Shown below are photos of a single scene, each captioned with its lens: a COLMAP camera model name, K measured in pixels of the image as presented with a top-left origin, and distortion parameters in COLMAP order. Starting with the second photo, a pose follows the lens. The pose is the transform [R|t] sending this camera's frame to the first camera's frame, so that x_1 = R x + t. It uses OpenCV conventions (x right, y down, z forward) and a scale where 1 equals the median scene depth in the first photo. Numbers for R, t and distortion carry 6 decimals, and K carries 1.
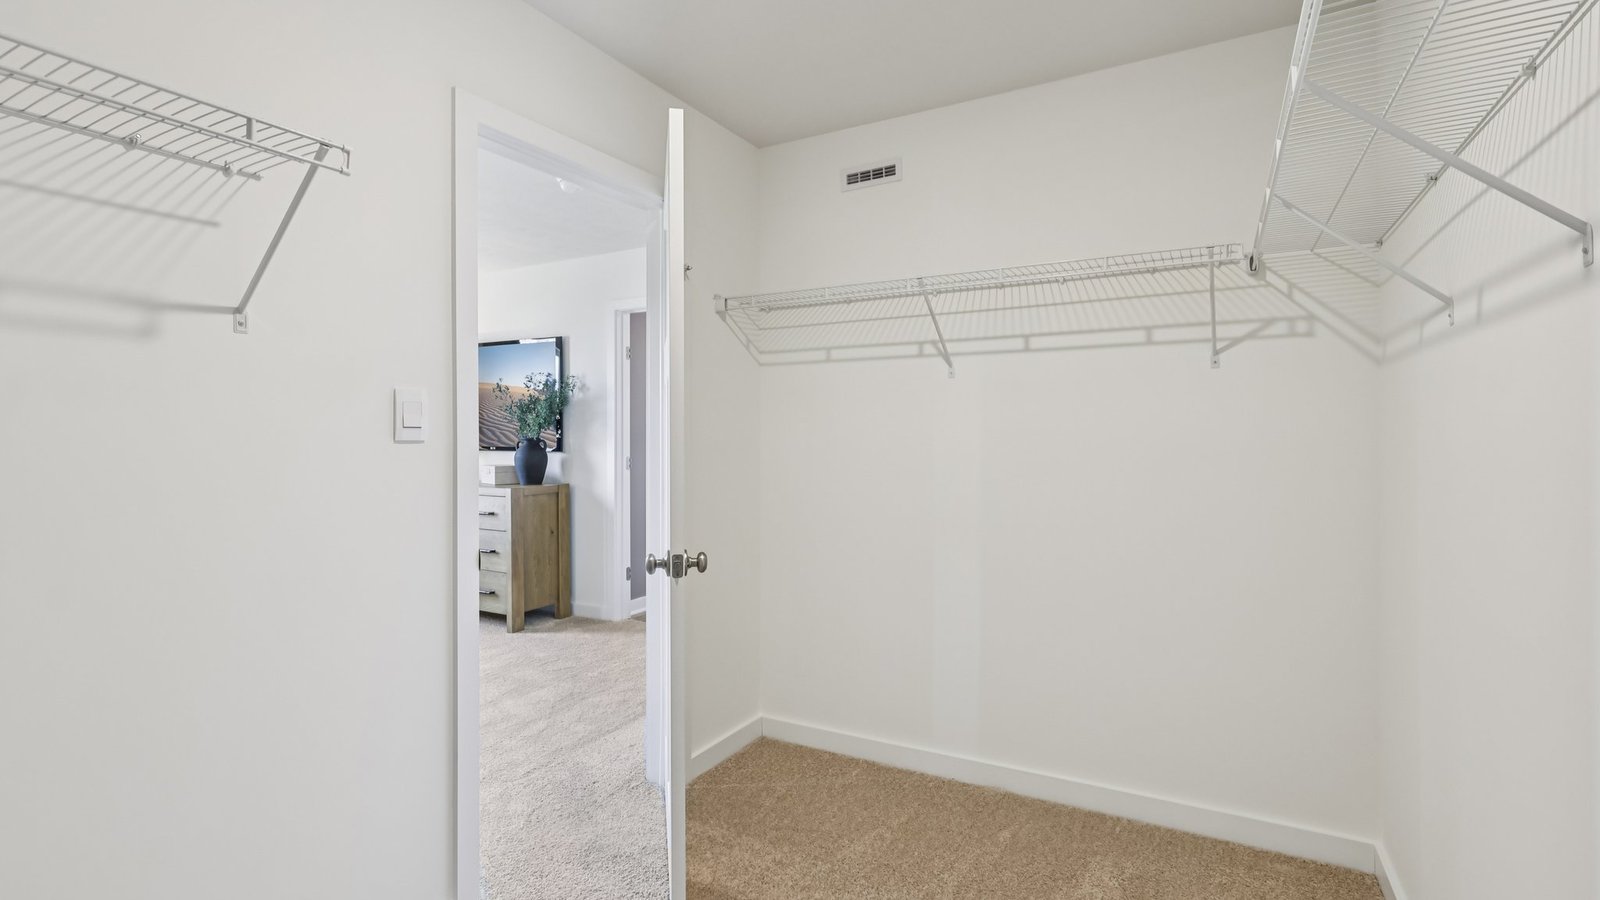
lens RADIAL K [[749.8, 0, 800.0], [0, 749.8, 450.0], [0, 0, 1]] dist [-0.000045, -0.000003]
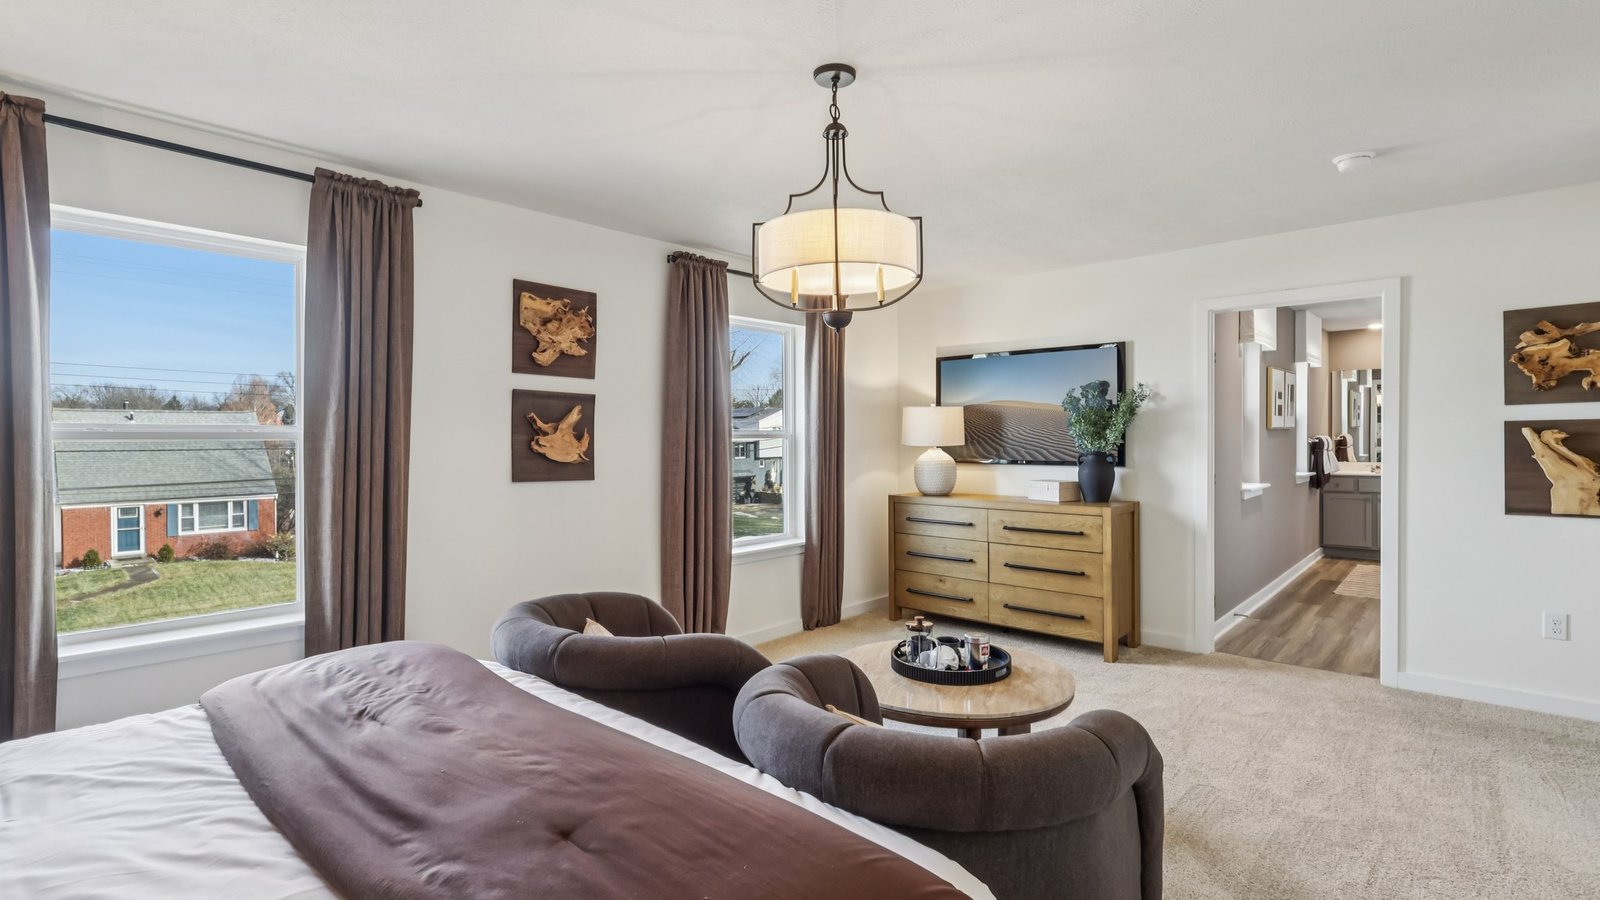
lens RADIAL K [[747.4, 0, 800.0], [0, 747.4, 450.0], [0, 0, 1]] dist [-0.001443, -0.000307]
pose [[0.974513, -0.004439, -0.224286, -0.510235], [0.002045, 0.999938, -0.010905, -0.009043], [0.224321, 0.010168, 0.974462, 0.010928]]
